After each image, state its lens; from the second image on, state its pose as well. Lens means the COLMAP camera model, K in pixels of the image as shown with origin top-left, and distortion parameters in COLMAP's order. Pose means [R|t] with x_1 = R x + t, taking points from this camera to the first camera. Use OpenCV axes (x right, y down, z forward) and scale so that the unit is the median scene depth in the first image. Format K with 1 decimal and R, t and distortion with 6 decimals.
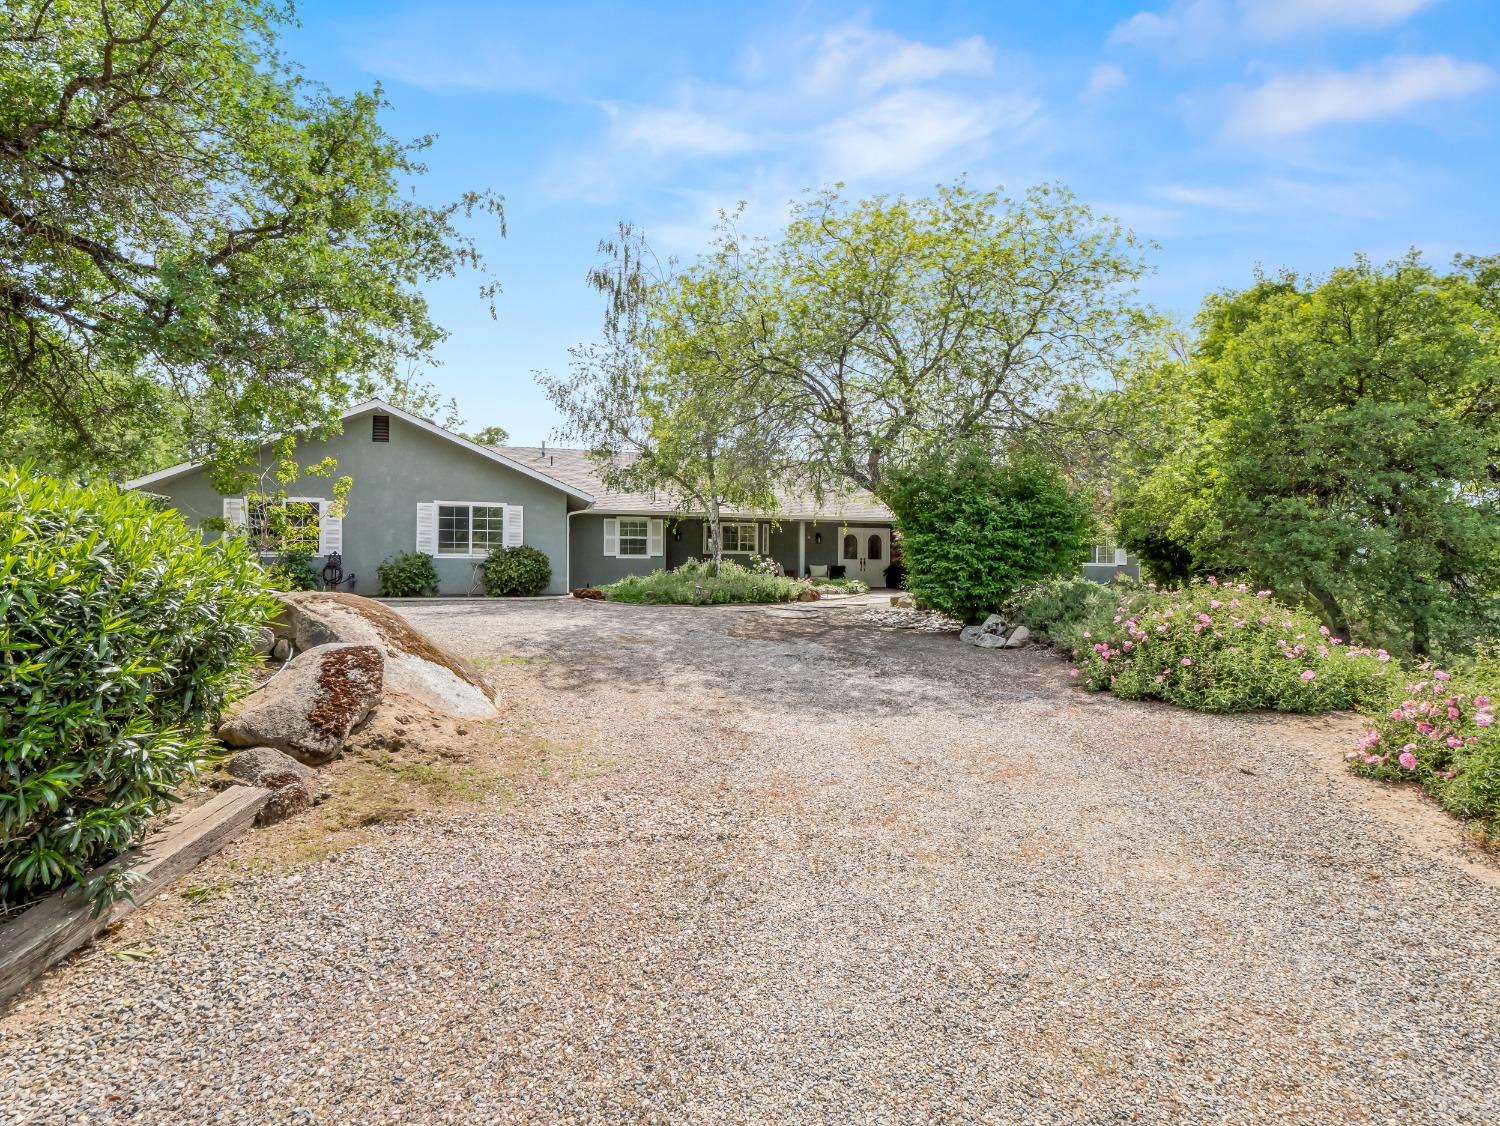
lens RADIAL K [[795.5, 0, 750.0], [0, 795.5, 563.0], [0, 0, 1]] dist [0.001222, 0.000176]
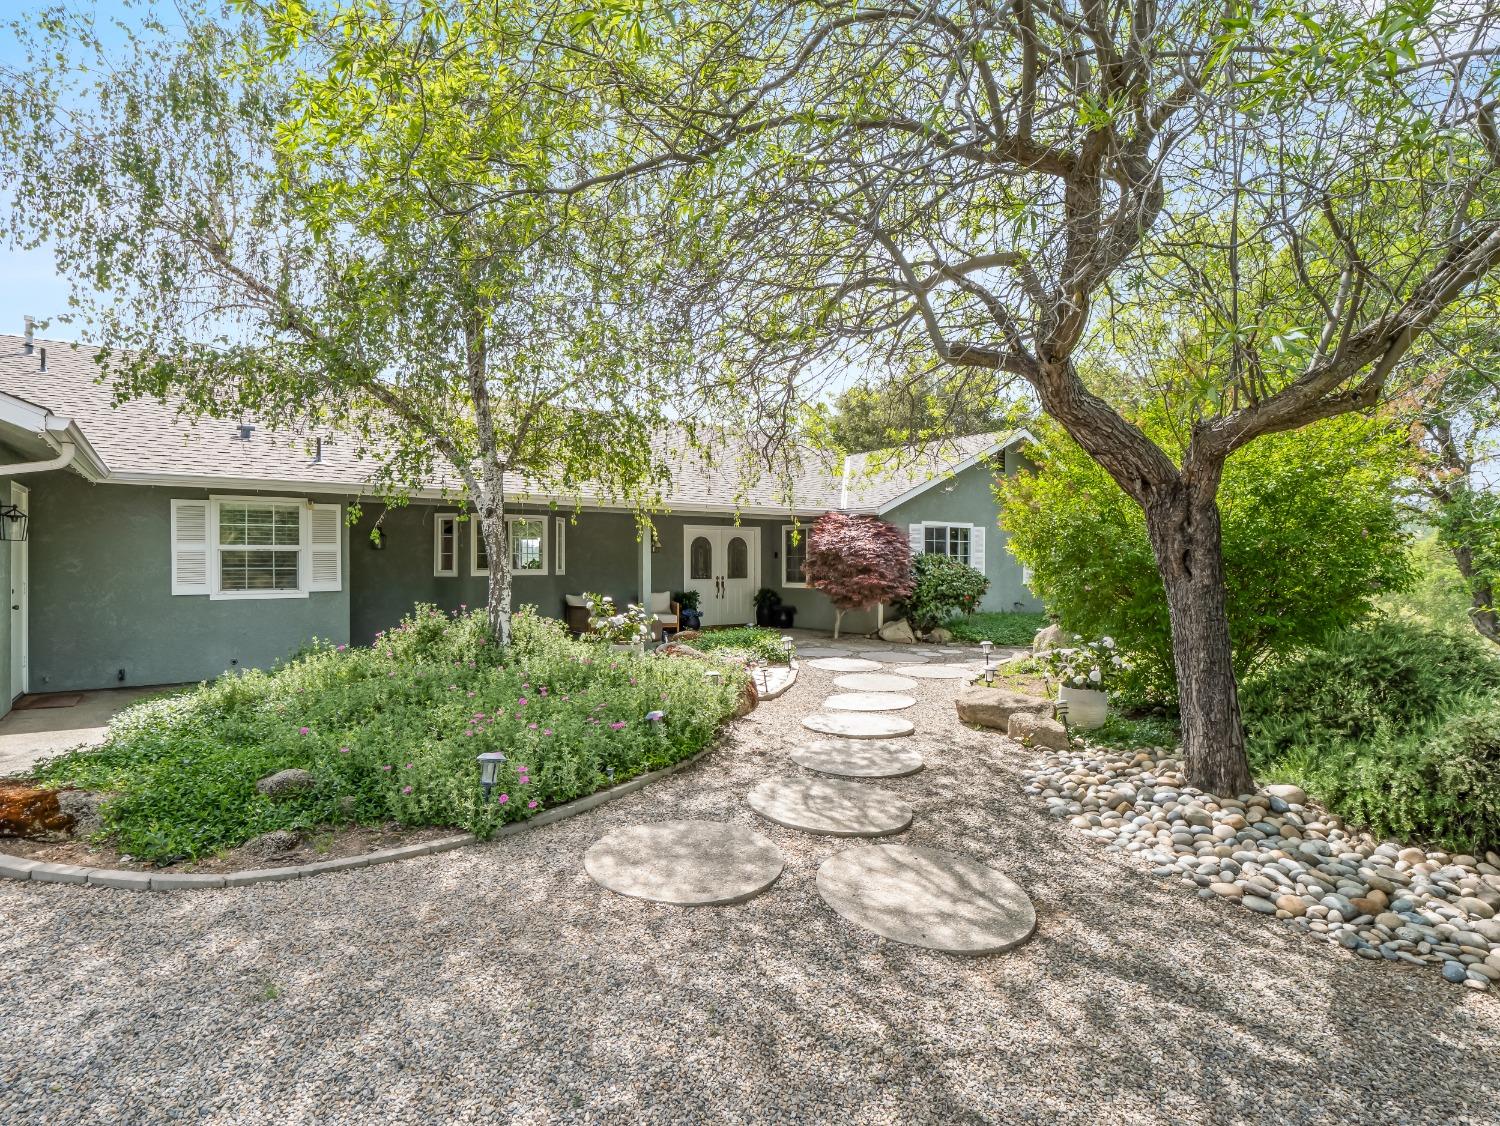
lens RADIAL K [[795.5, 0, 750.0], [0, 795.5, 563.0], [0, 0, 1]] dist [0.001222, 0.000176]
pose [[0.934272, -0.006270, 0.356506, -0.058882], [0.002026, 0.999923, 0.012277, -0.029042], [-0.356555, -0.010748, 0.934213, 0.539170]]
